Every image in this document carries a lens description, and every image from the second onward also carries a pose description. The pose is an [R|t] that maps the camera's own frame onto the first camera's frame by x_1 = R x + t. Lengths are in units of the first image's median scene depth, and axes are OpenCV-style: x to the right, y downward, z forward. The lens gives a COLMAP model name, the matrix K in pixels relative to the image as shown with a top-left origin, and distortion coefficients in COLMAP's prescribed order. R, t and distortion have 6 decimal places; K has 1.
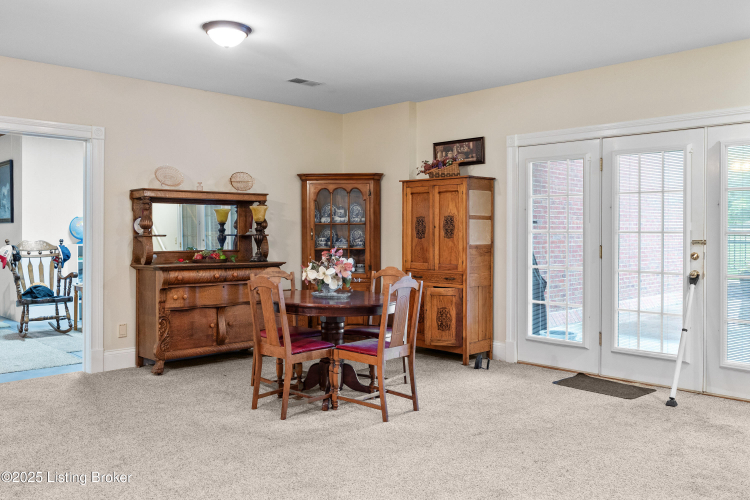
lens RADIAL K [[639.3, 0, 376.3], [0, 639.3, 242.3], [0, 0, 1]] dist [-0.005424, -0.004591]
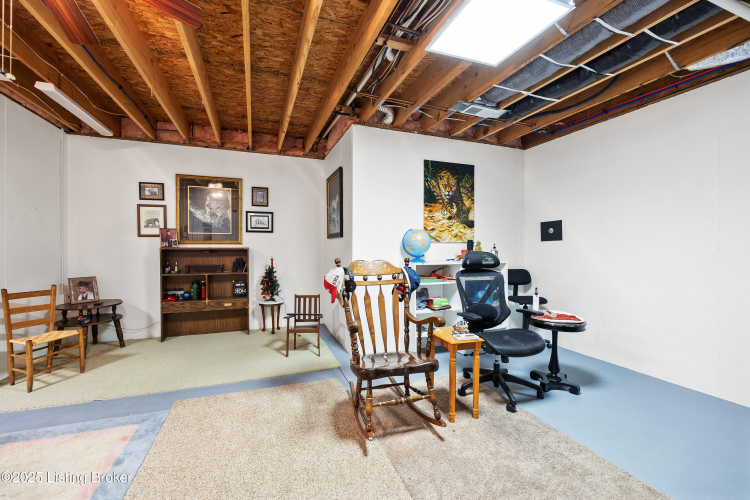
lens RADIAL K [[307.8, 0, 372.8], [0, 307.8, 250.0], [0, 0, 1]] dist [0.000883, 0.000048]
pose [[0.920002, -0.001611, -0.391910, -0.402263], [-0.000882, 0.999981, -0.006181, -0.011517], [0.391912, 0.006032, 0.919983, 0.689991]]
